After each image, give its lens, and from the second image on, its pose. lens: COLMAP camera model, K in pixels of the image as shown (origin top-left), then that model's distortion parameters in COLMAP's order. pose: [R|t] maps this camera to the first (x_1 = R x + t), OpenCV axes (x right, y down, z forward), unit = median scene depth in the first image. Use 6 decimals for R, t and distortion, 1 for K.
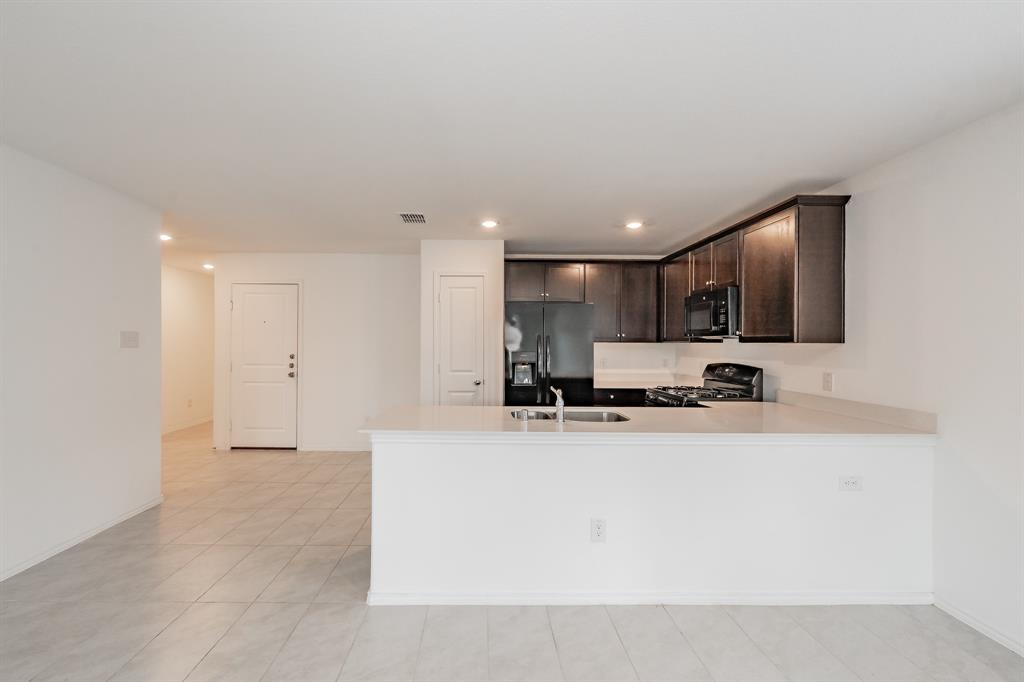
lens RADIAL K [[377.7, 0, 512.0], [0, 377.7, 341.0], [0, 0, 1]] dist [0.000439, 0.000028]
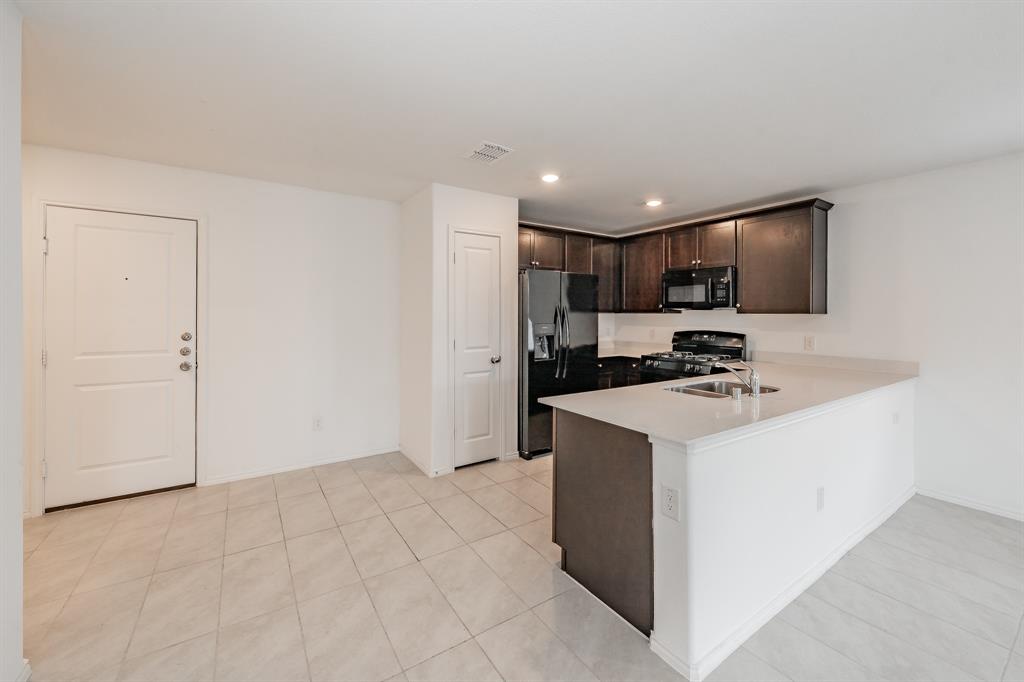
lens RADIAL K [[362.5, 0, 494.5], [0, 362.5, 315.0], [0, 0, 1]] dist [-0.000891, 0.000085]
pose [[0.877296, -0.004029, 0.479933, -0.506678], [-0.001385, 0.999939, 0.010926, -0.002100], [-0.479948, -0.010250, 0.877237, 0.288101]]
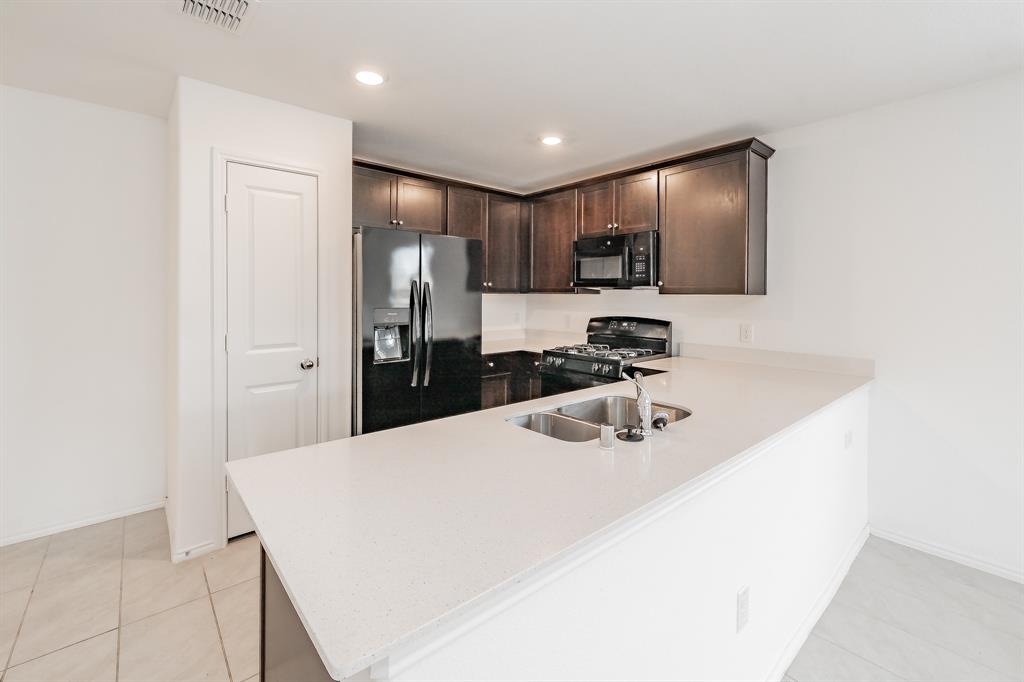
lens RADIAL K [[403.3, 0, 496.0], [0, 403.3, 298.3], [0, 0, 1]] dist [0.001733, -0.000075]
pose [[0.803830, -0.004669, 0.594840, -0.230520], [-0.005586, 0.999866, 0.015398, 0.001084], [-0.594833, -0.015700, 0.803696, 0.366792]]
